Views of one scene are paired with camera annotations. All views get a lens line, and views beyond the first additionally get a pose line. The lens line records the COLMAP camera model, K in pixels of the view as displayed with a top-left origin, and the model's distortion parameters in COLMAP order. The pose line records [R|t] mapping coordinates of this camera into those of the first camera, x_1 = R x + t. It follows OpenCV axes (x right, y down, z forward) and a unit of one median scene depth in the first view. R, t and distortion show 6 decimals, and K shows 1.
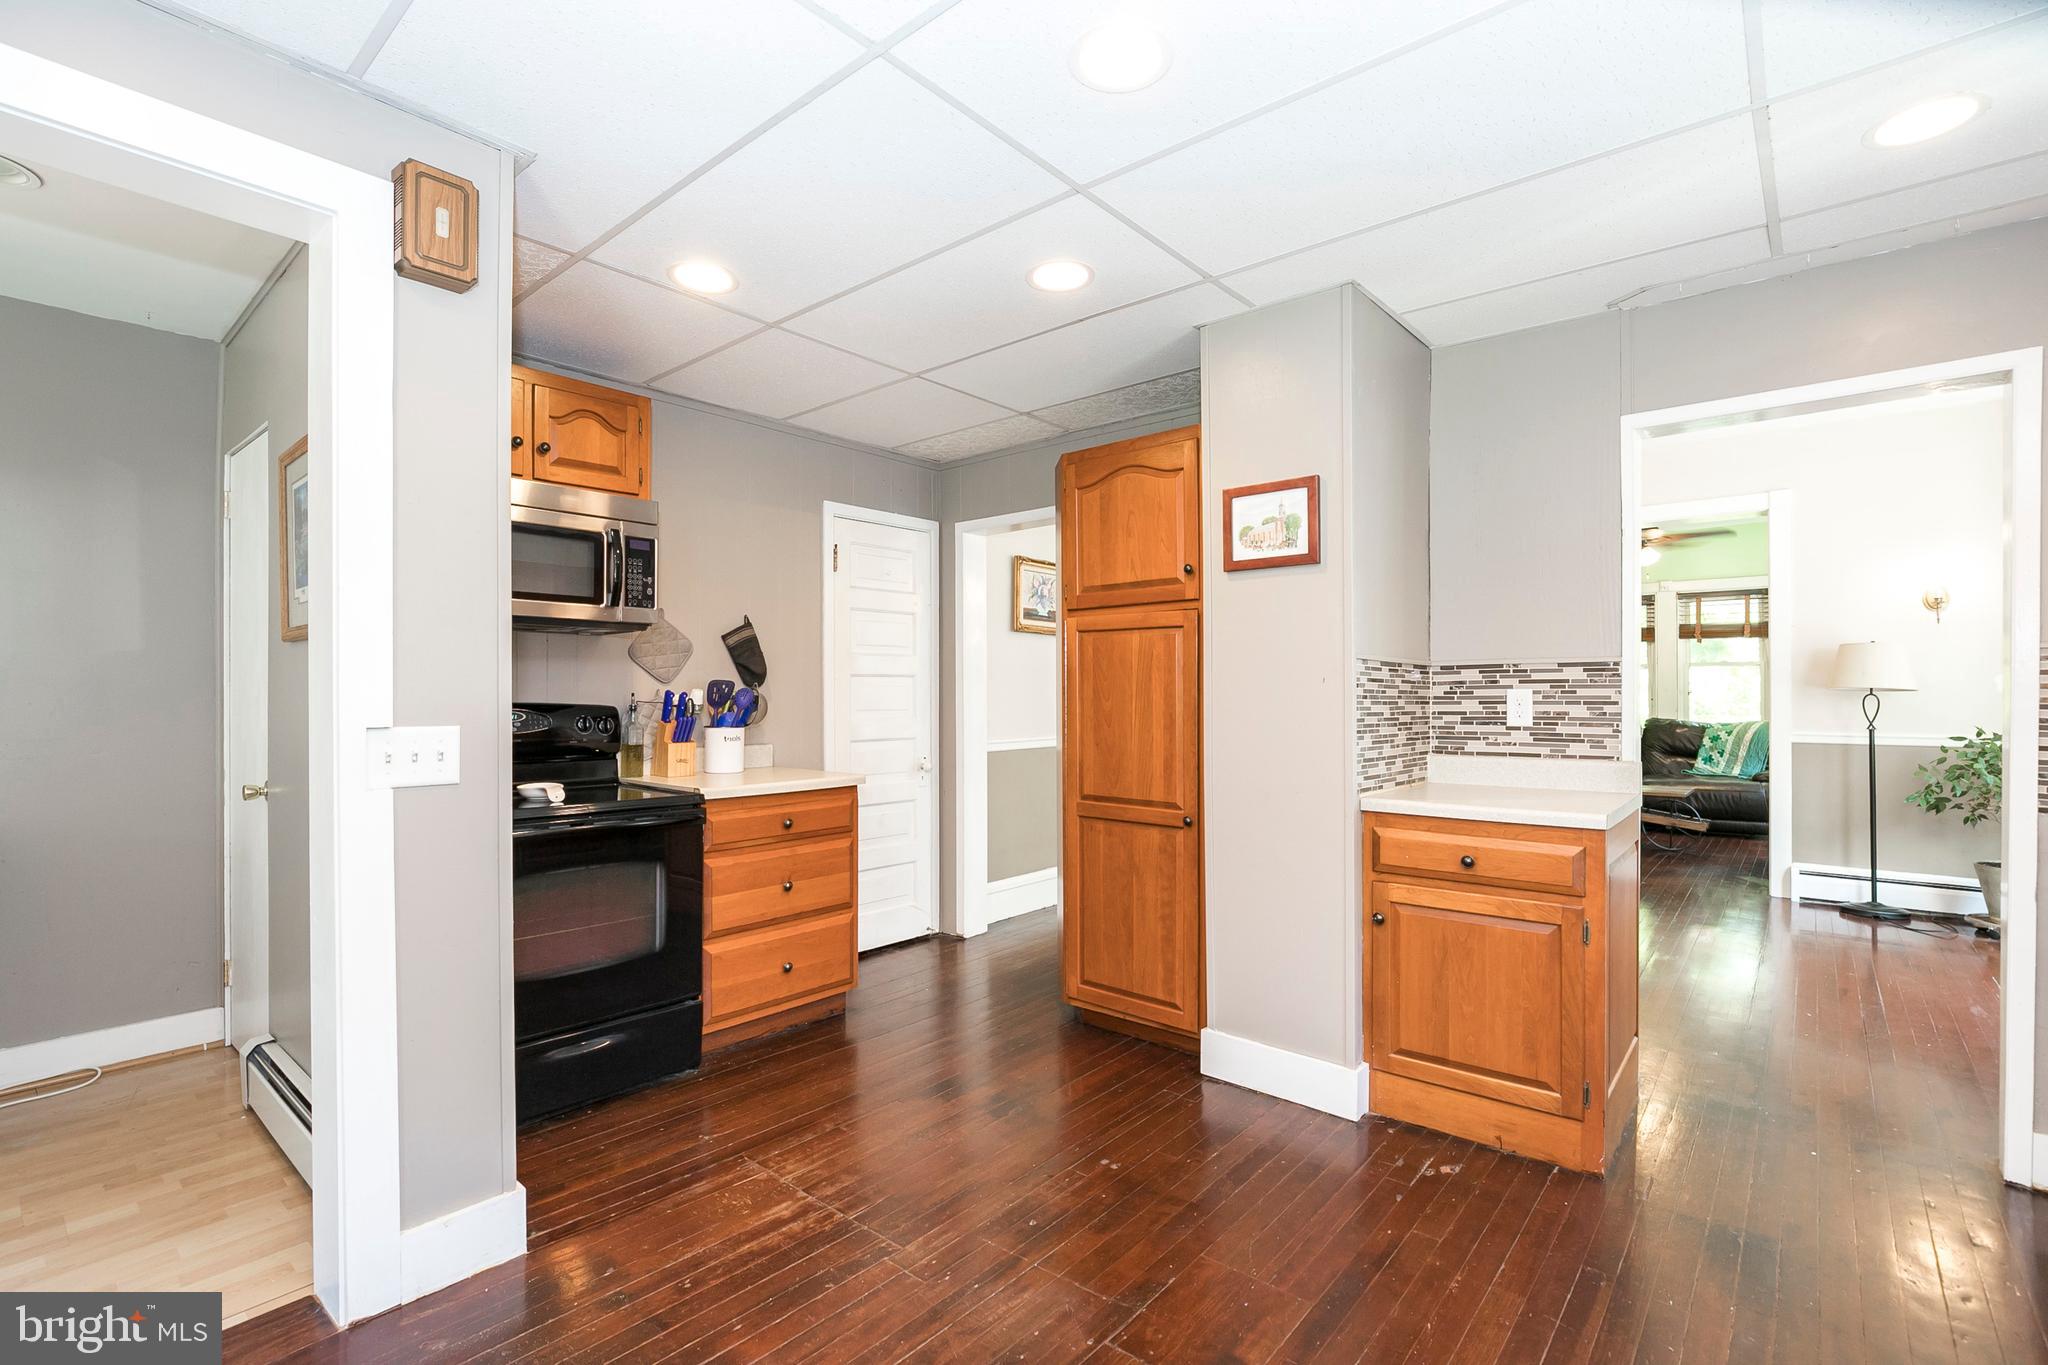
lens RADIAL K [[932.7, 0, 1021.3], [0, 932.7, 688.0], [0, 0, 1]] dist [-0.016284, 0.005146]
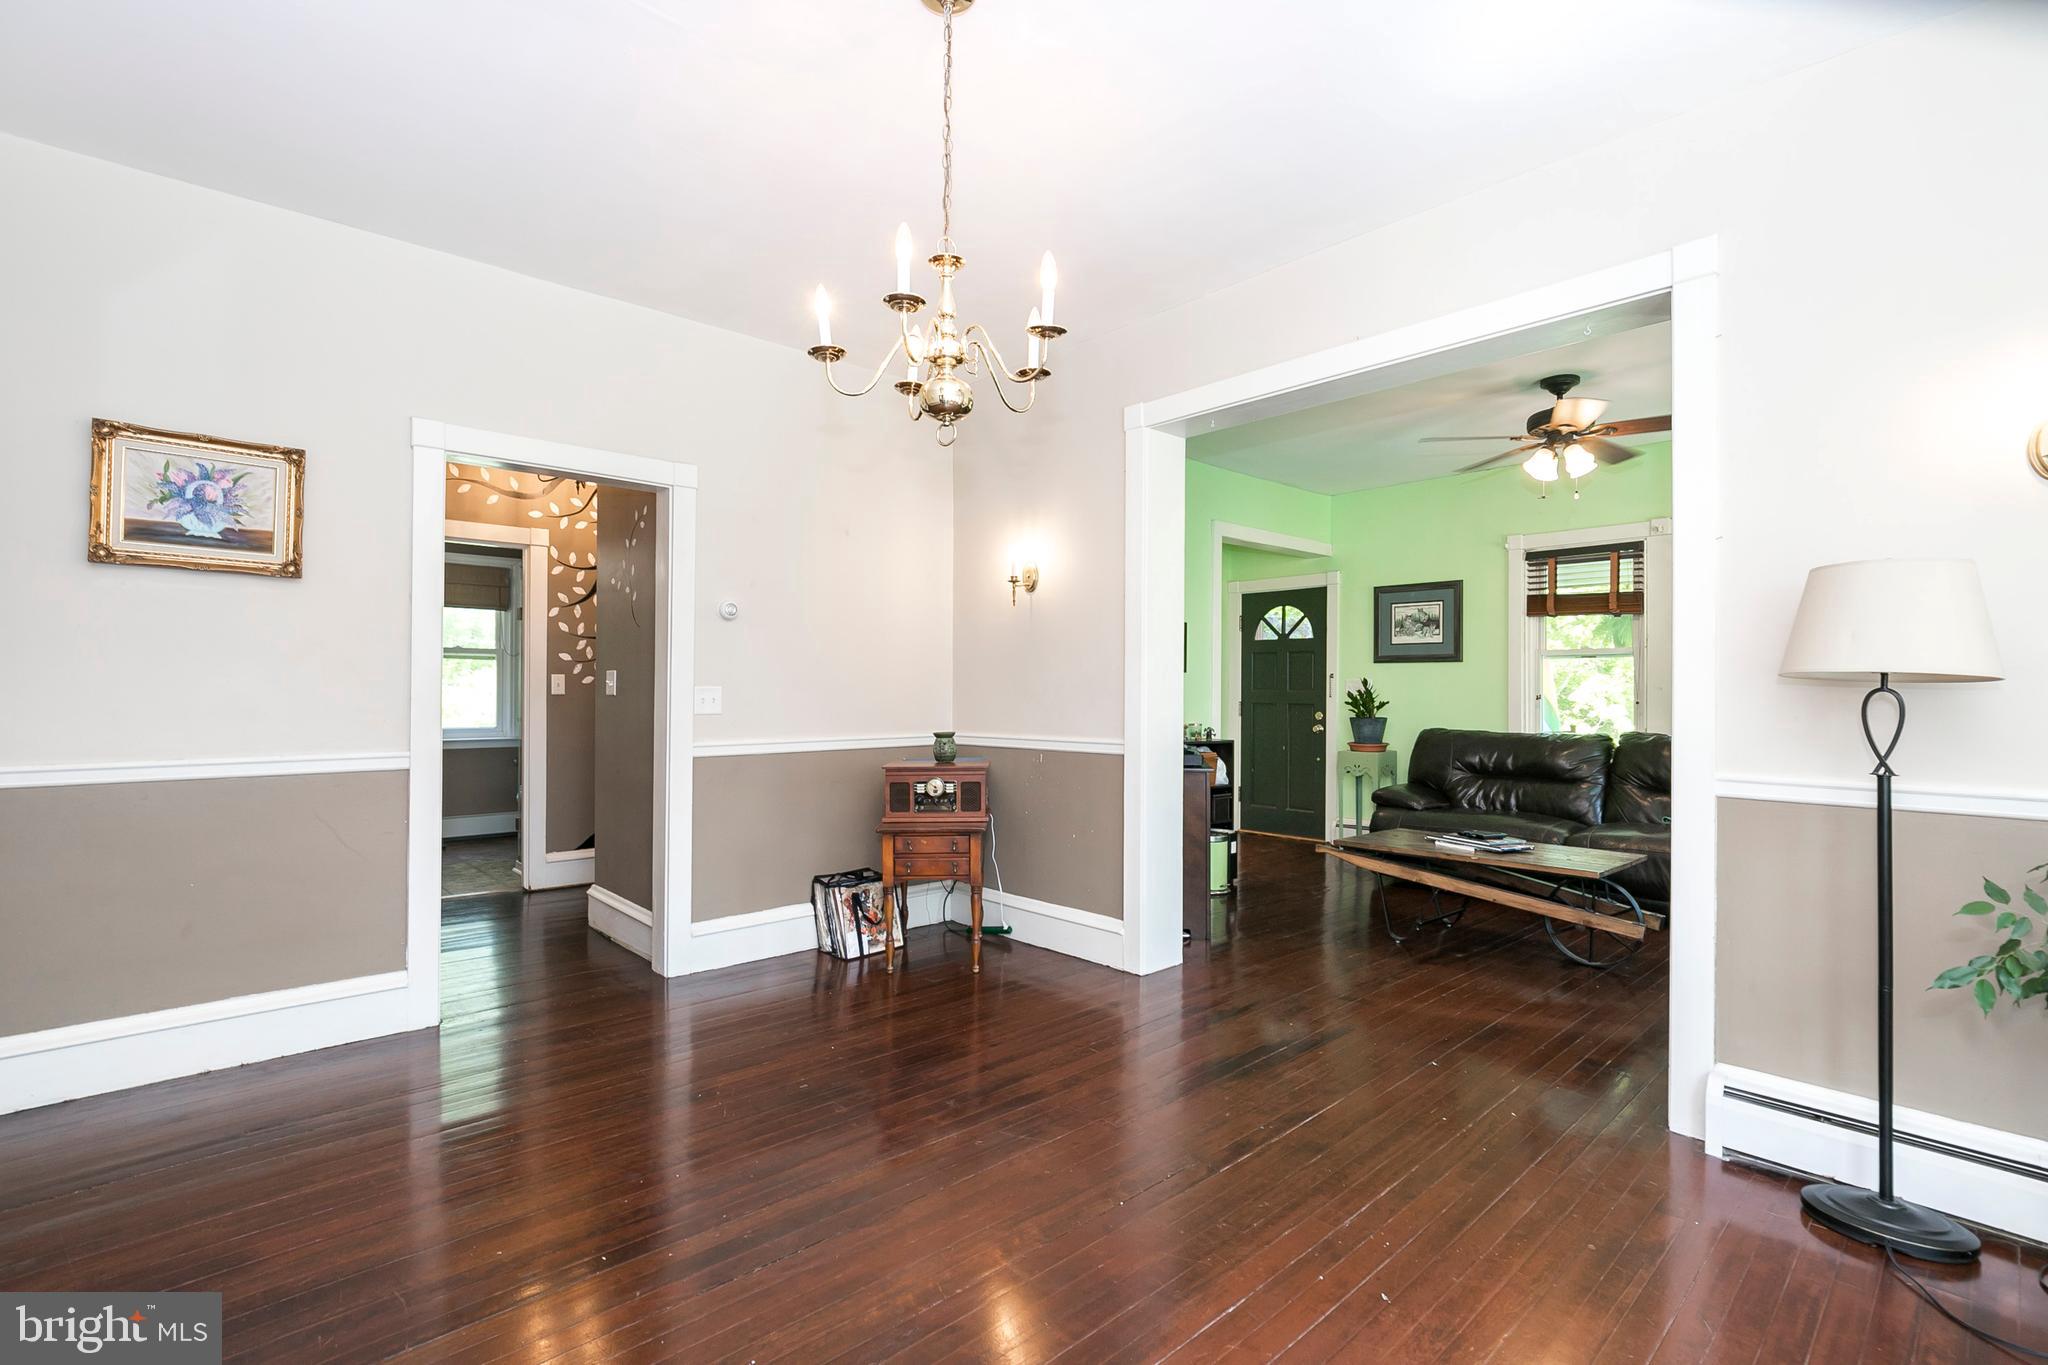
lens RADIAL K [[932.7, 0, 1016.9], [0, 932.7, 682.4], [0, 0, 1]] dist [-0.016284, 0.005146]
pose [[0.992470, 0.005653, -0.122358, 0.871007], [-0.006322, 0.999967, -0.005077, 0.011774], [0.122325, 0.005812, 0.992473, 0.805476]]
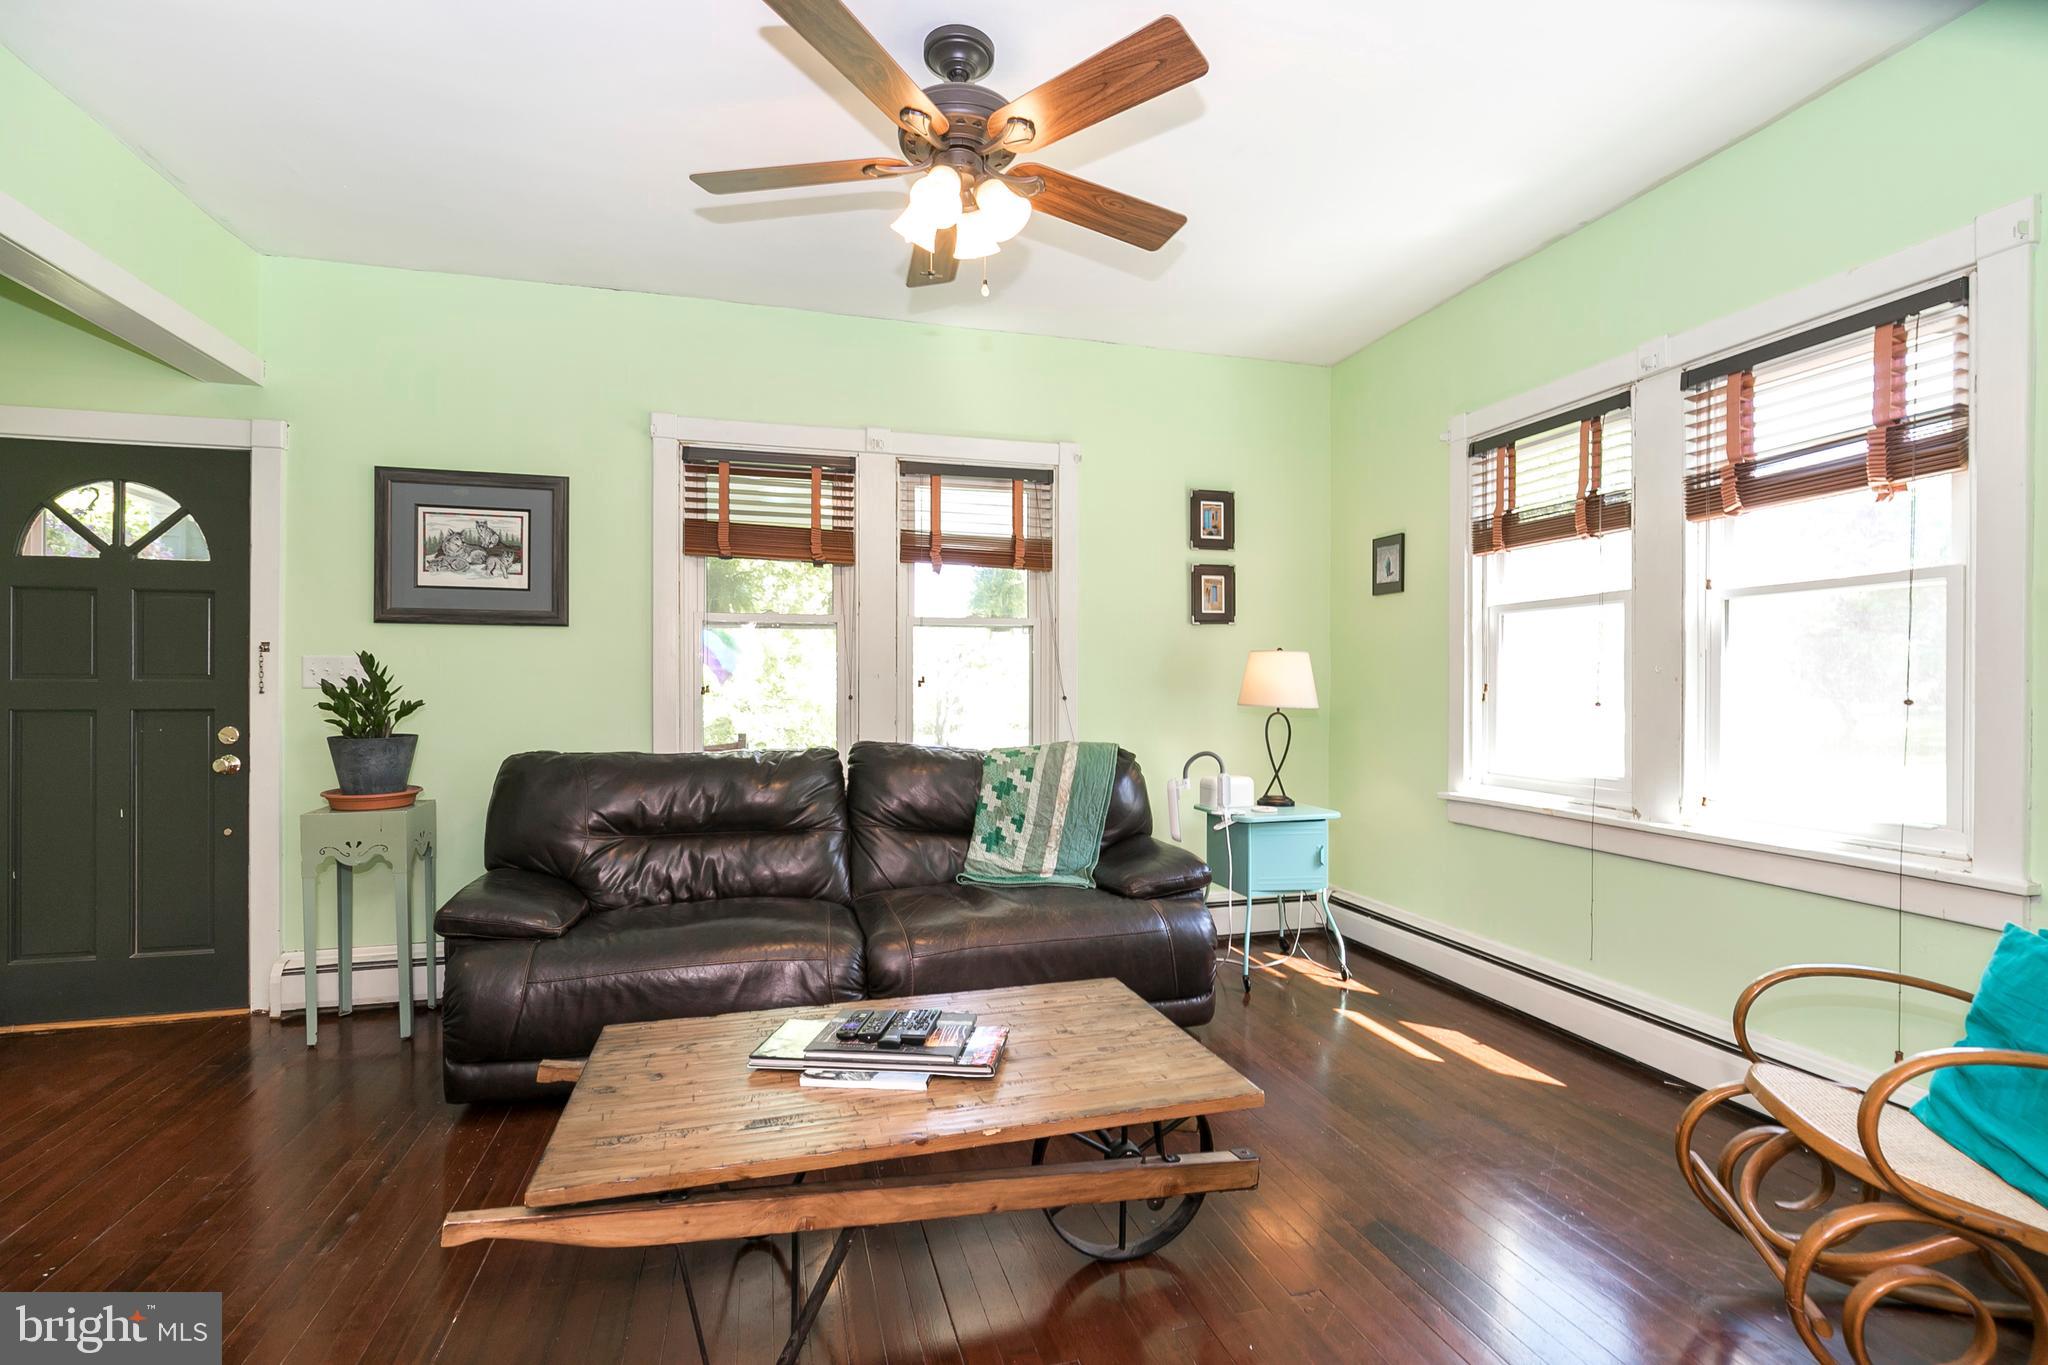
lens RADIAL K [[932.7, 0, 1020.7], [0, 932.7, 688.6], [0, 0, 1]] dist [-0.016284, 0.005146]
pose [[0.552824, 0.003333, 0.833291, 0.957567], [-0.005761, 0.999983, -0.000178, 0.021169], [-0.833278, -0.004702, 0.552834, 1.834924]]
